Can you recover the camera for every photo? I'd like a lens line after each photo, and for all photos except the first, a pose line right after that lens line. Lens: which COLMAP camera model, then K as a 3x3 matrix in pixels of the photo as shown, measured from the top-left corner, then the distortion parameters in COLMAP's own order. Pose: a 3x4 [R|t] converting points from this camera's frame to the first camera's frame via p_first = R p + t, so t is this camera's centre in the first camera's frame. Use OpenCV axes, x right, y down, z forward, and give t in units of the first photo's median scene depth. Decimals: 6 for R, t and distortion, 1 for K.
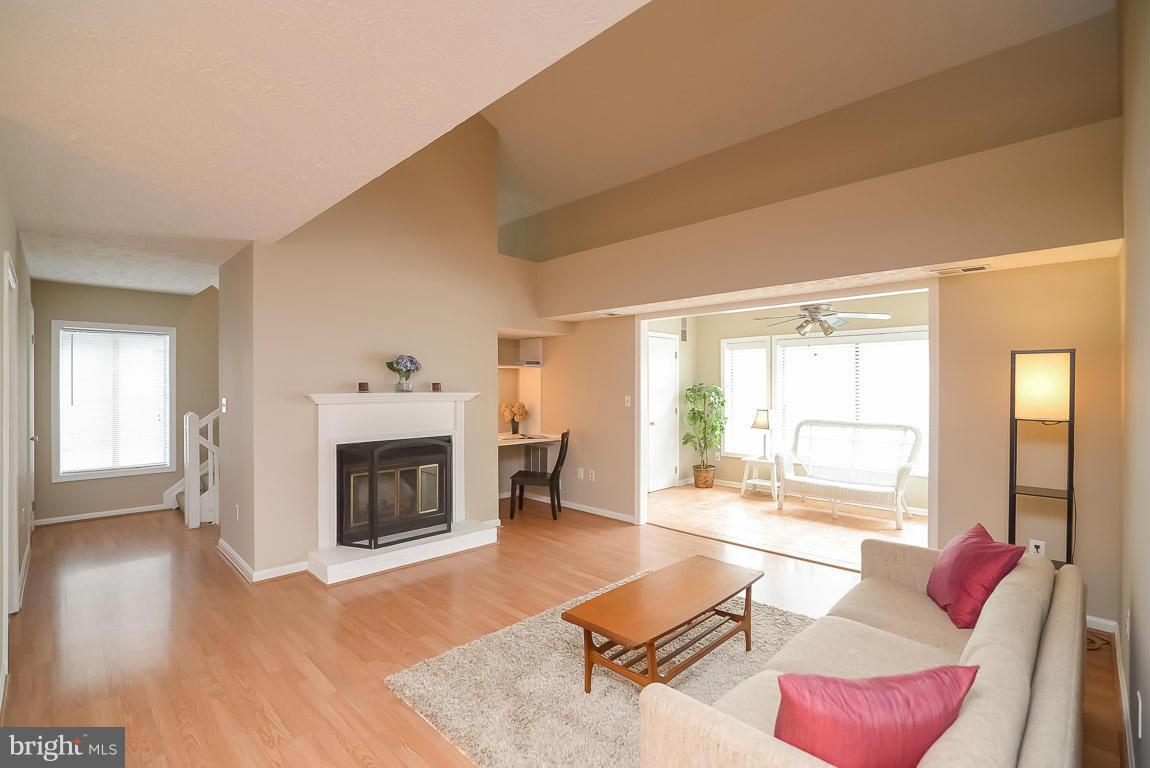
lens RADIAL K [[542.5, 0, 572.4], [0, 542.5, 386.8], [0, 0, 1]] dist [-0.013190, 0.002472]
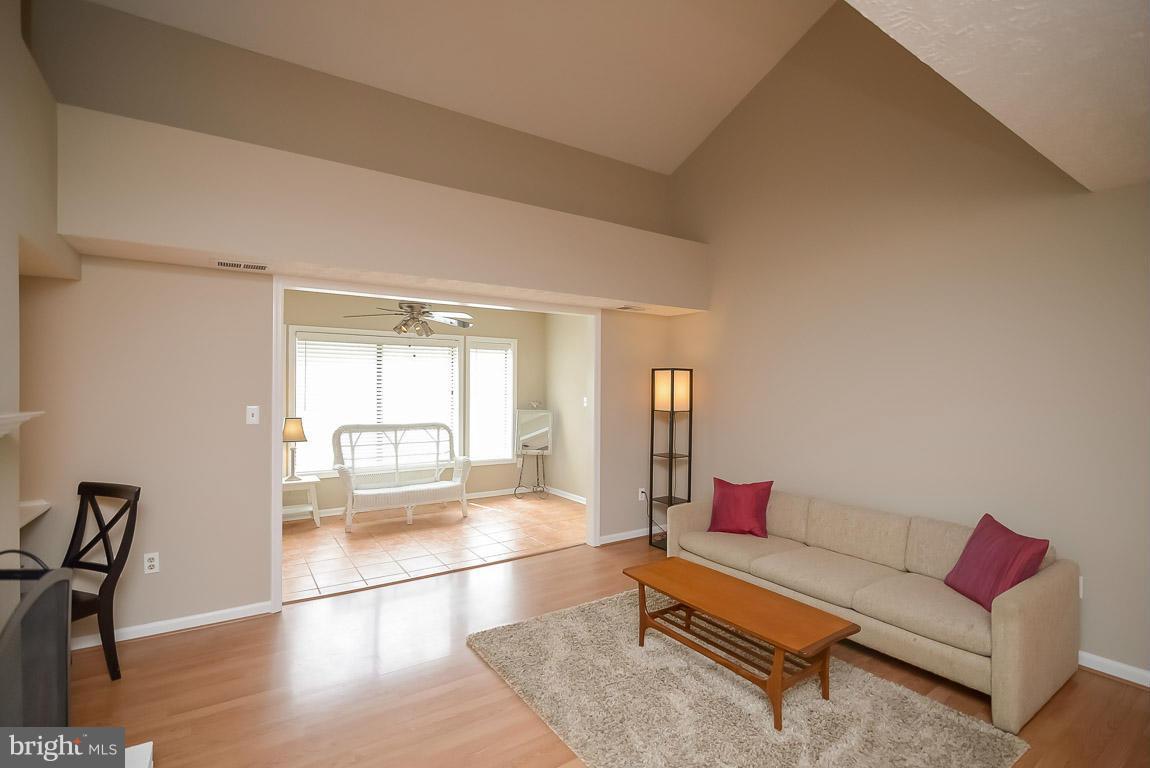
lens RADIAL K [[542.5, 0, 576.6], [0, 542.5, 387.7], [0, 0, 1]] dist [-0.013190, 0.002472]
pose [[0.156036, -0.000997, 0.987751, -0.448881], [-0.004831, 0.999987, 0.001773, -0.006724], [-0.987740, -0.005048, 0.156029, 0.573584]]
